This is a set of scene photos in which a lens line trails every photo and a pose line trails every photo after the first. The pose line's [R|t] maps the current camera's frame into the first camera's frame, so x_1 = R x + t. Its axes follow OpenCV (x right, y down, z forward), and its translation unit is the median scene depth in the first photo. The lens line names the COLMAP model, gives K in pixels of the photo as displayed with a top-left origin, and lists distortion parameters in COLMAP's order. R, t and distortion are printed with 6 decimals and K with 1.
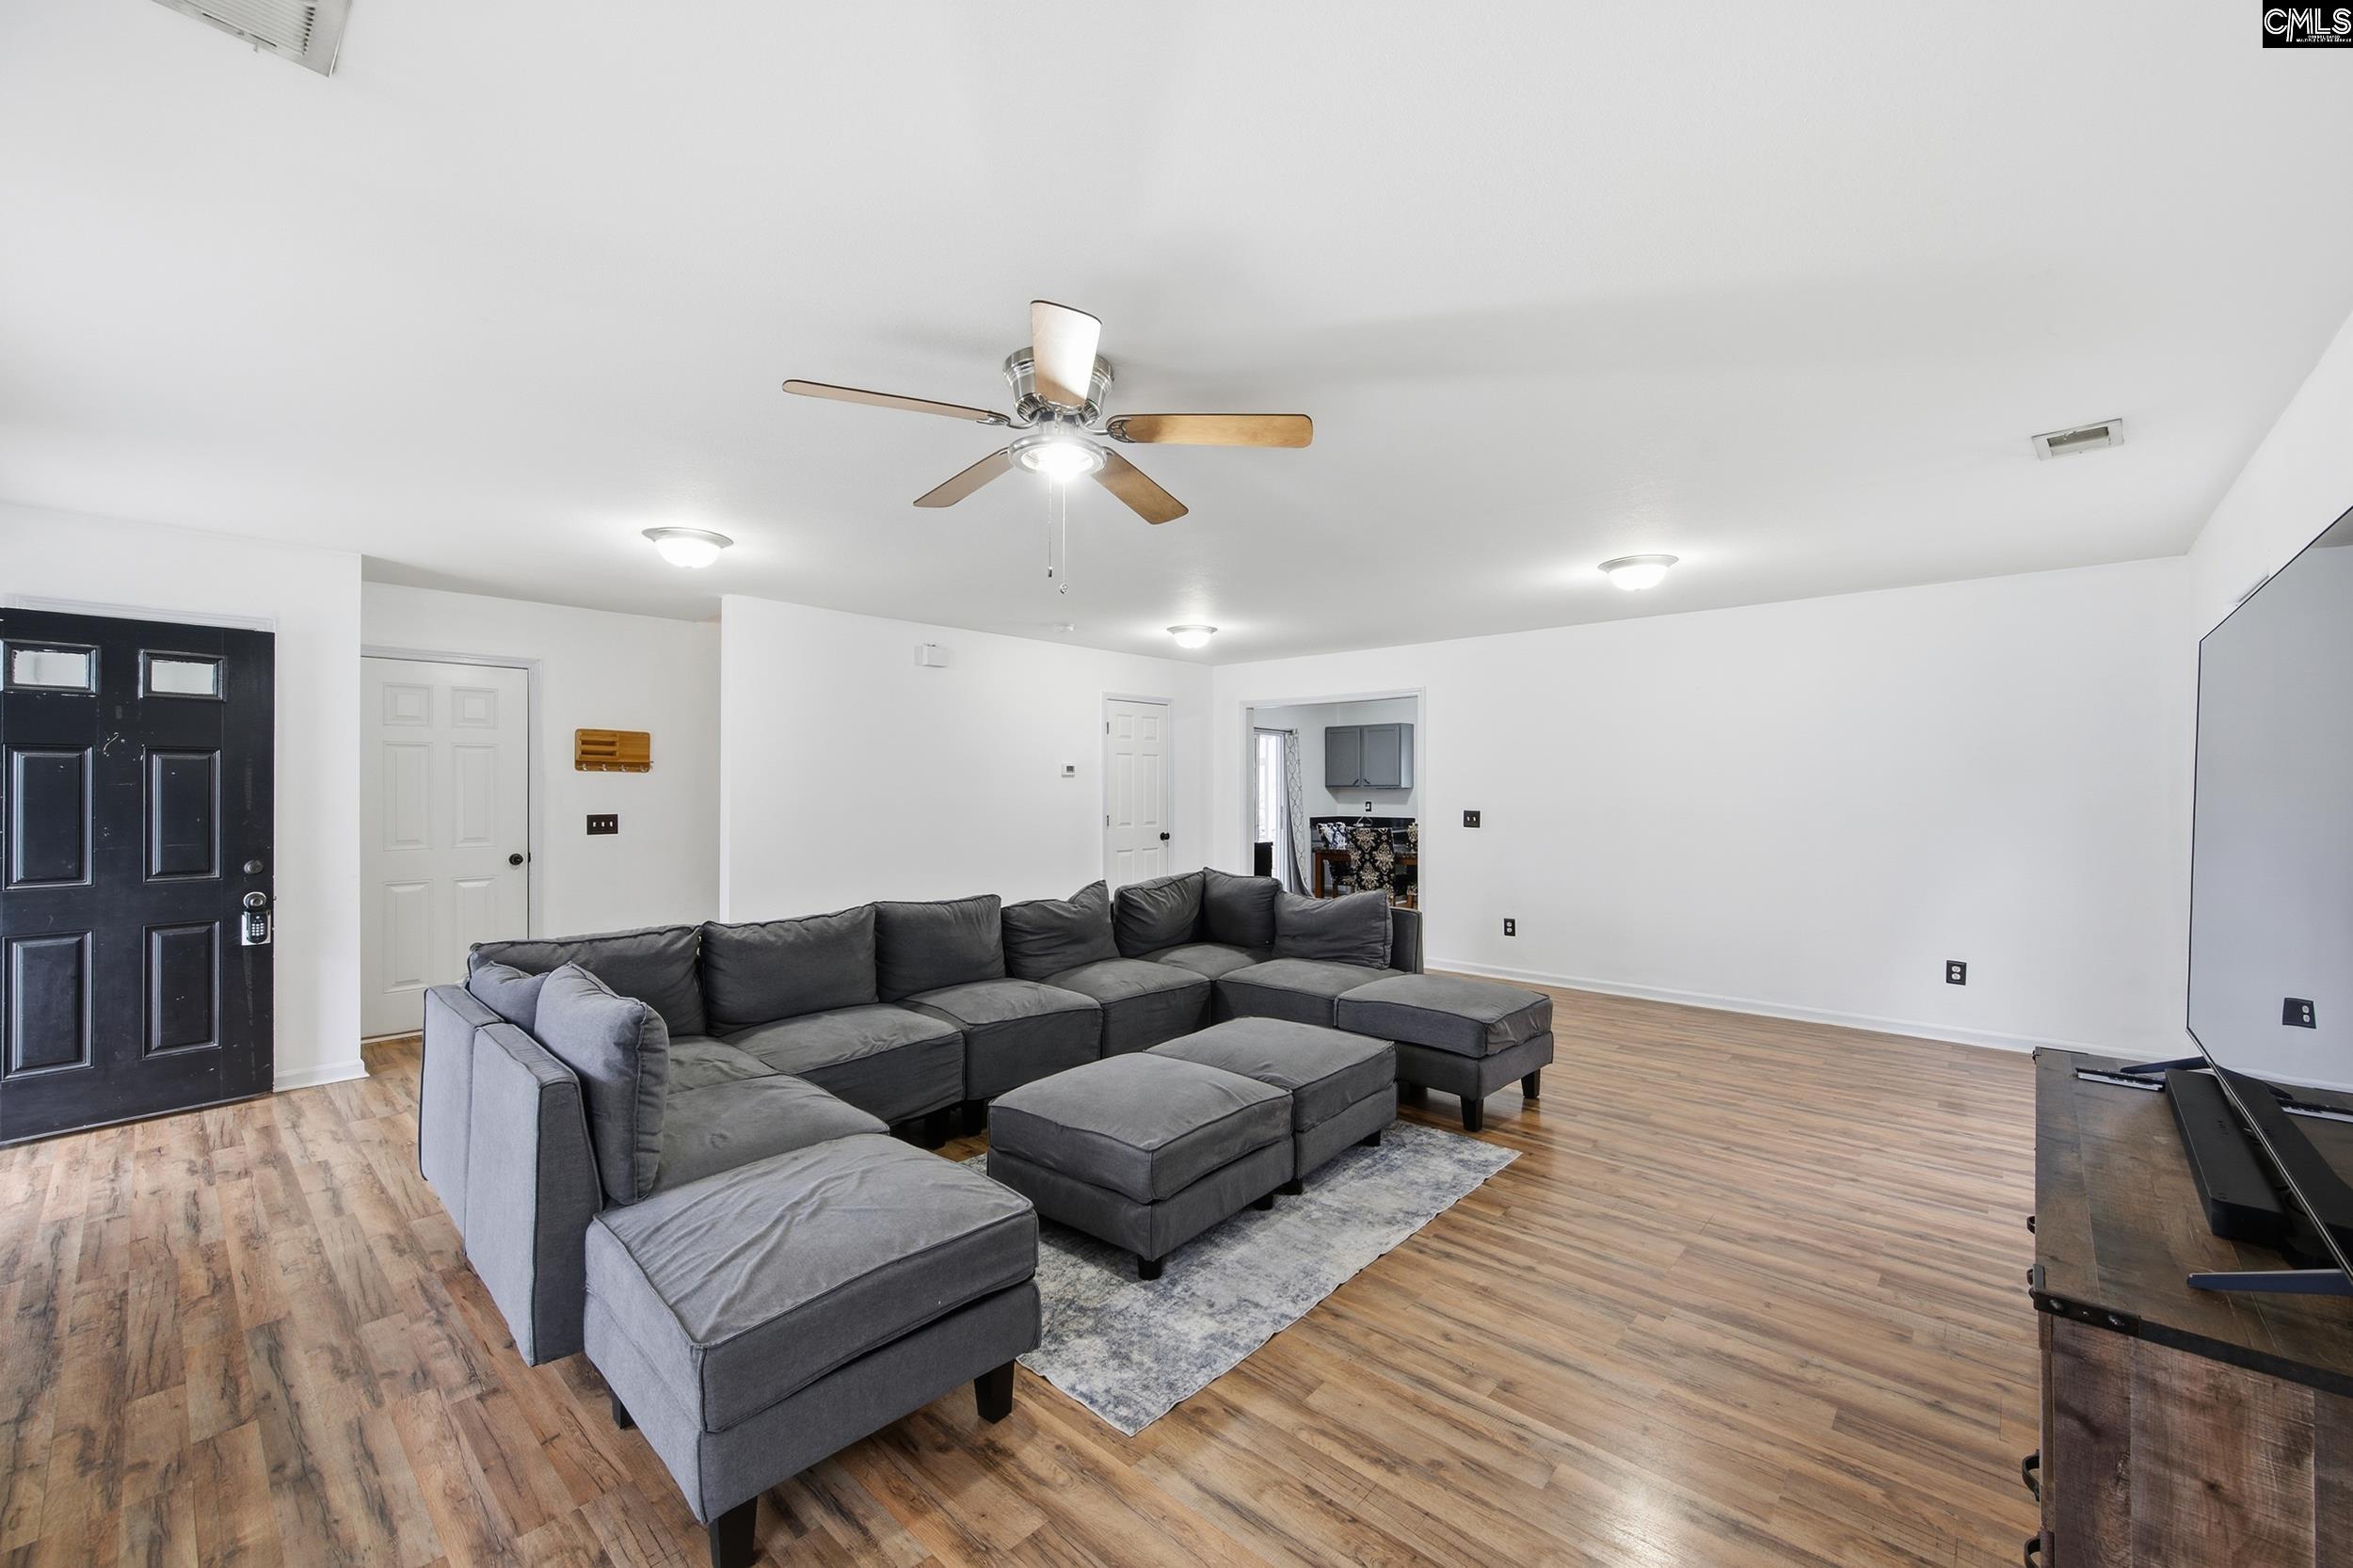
lens RADIAL K [[940.2, 0, 1176.5], [0, 940.2, 784.0], [0, 0, 1]] dist [-0.002278, -0.000610]
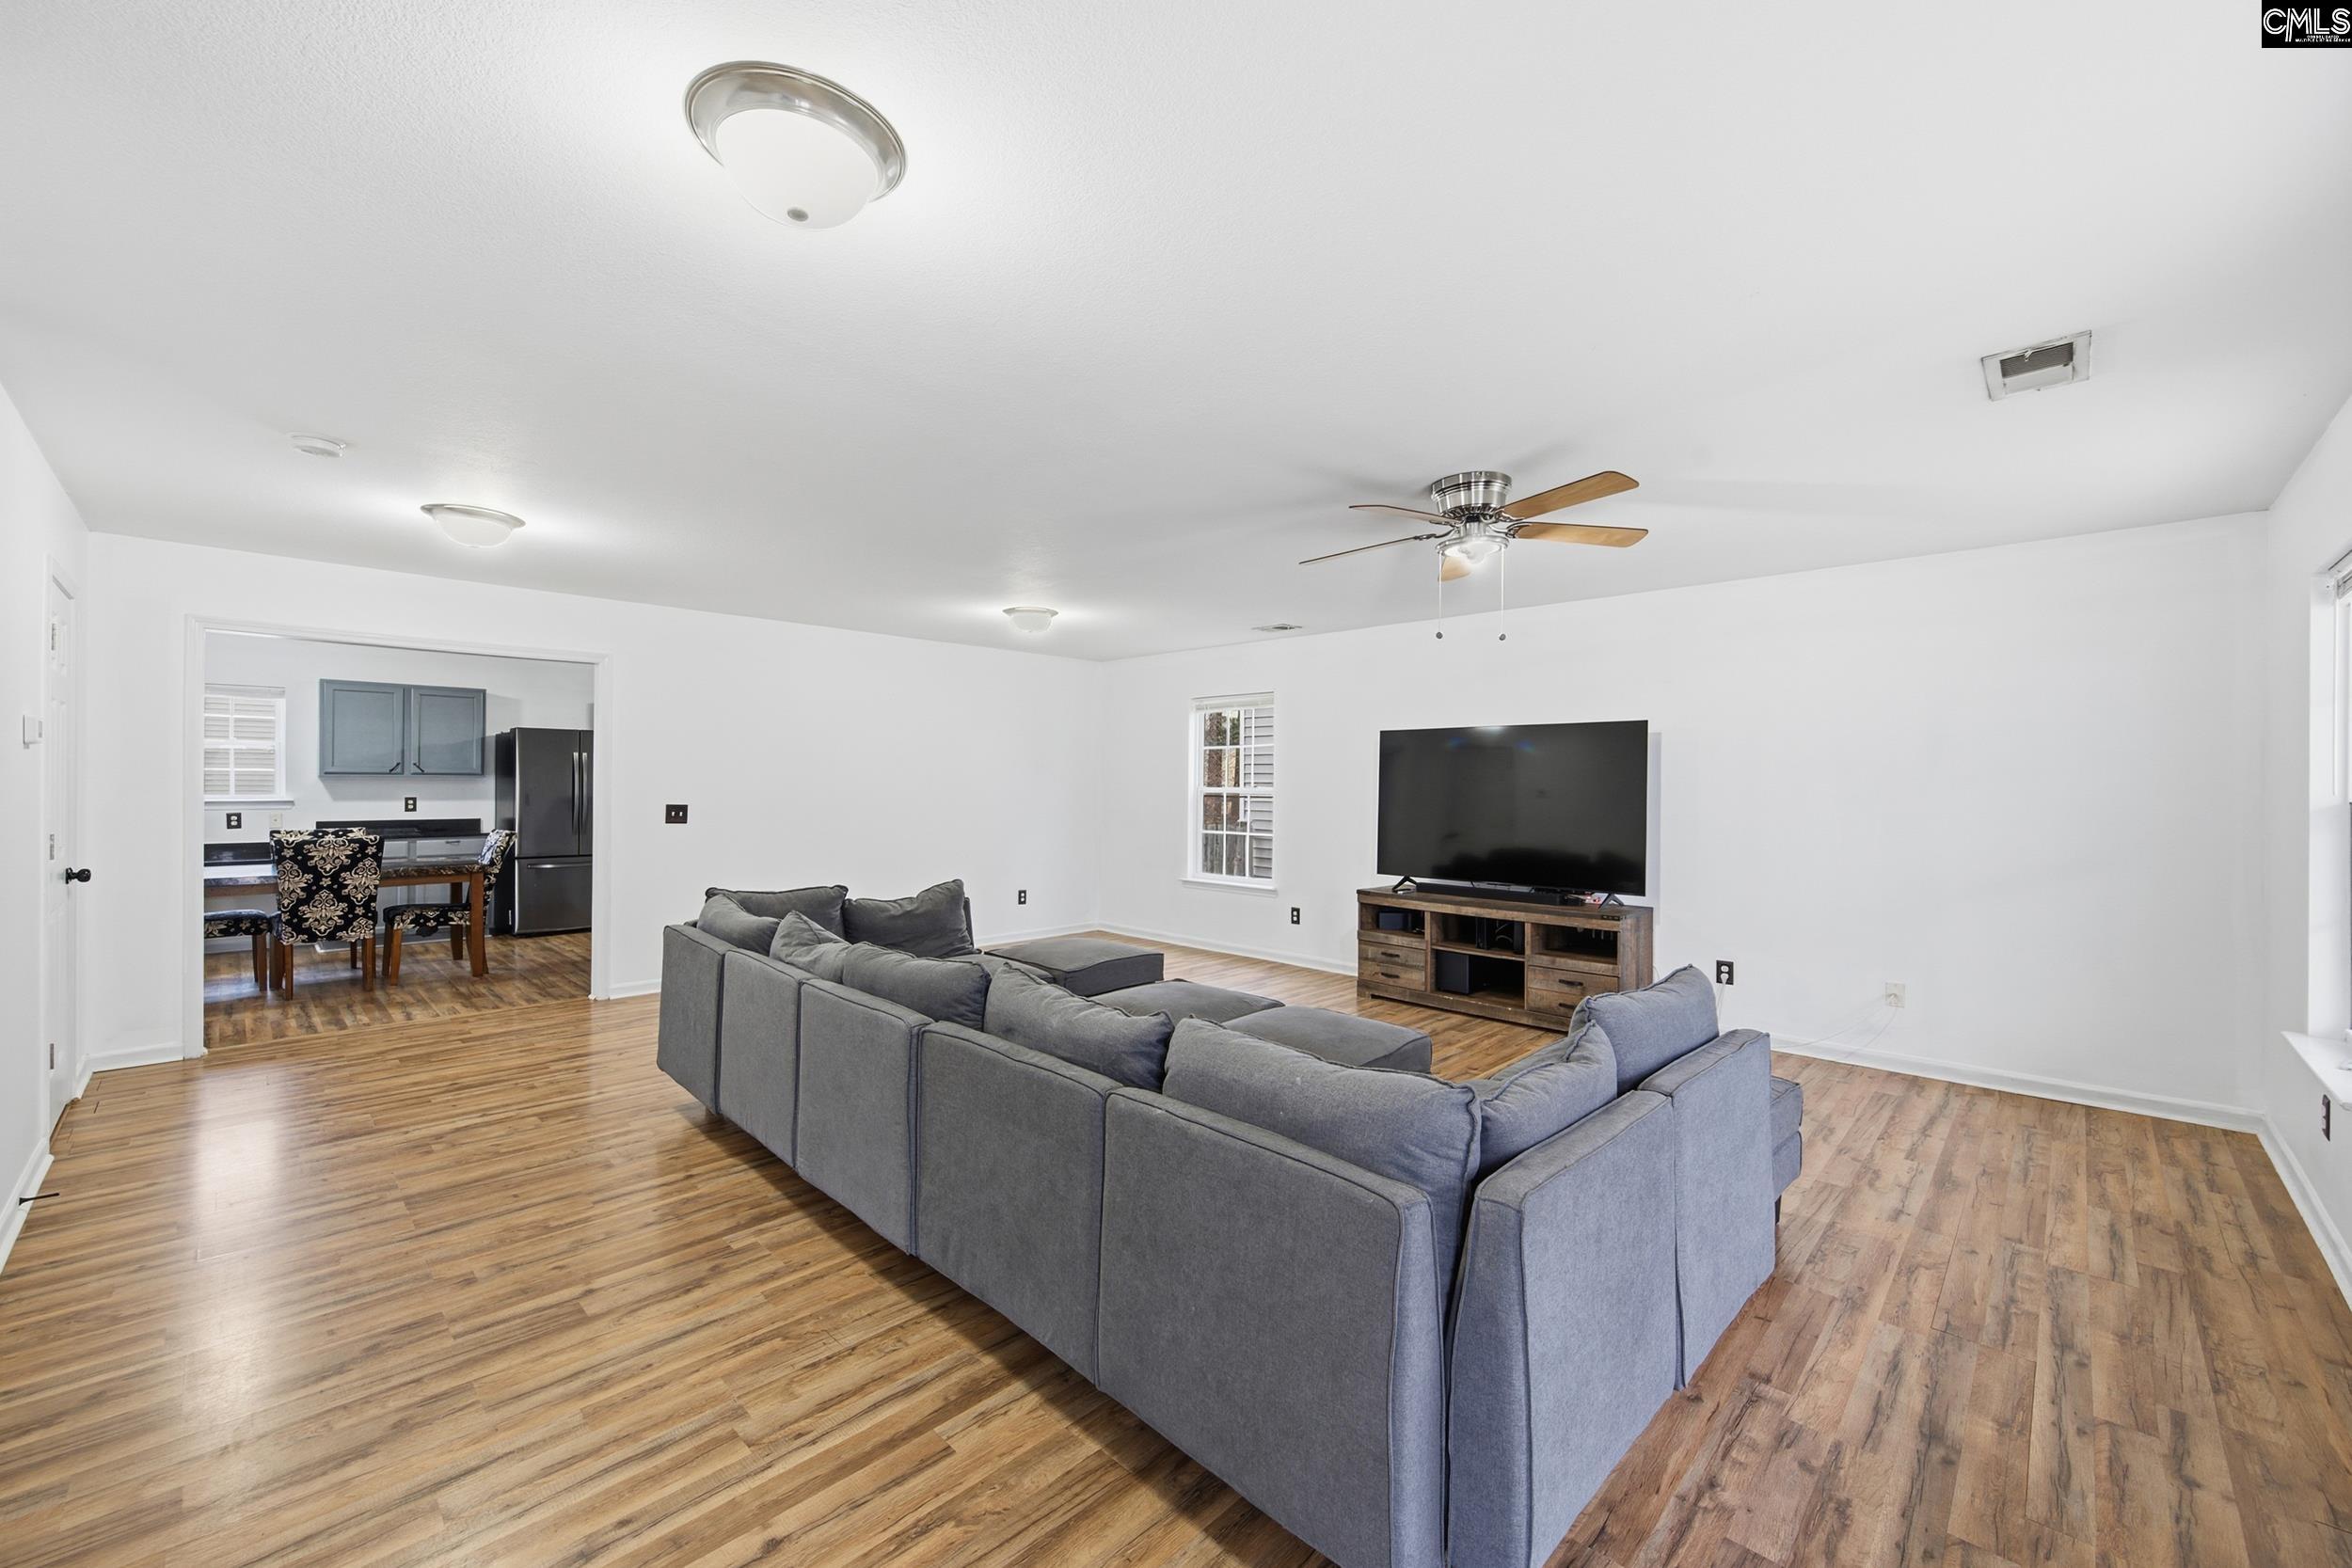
lens RADIAL K [[926.1, 0, 1183.2], [0, 926.1, 778.5], [0, 0, 1]] dist [-0.001021, -0.000028]
pose [[0.031142, 0.001929, 0.999513, -1.246057], [-0.010716, 0.999941, -0.001596, -0.000427], [-0.999458, -0.010661, 0.031161, 1.131022]]
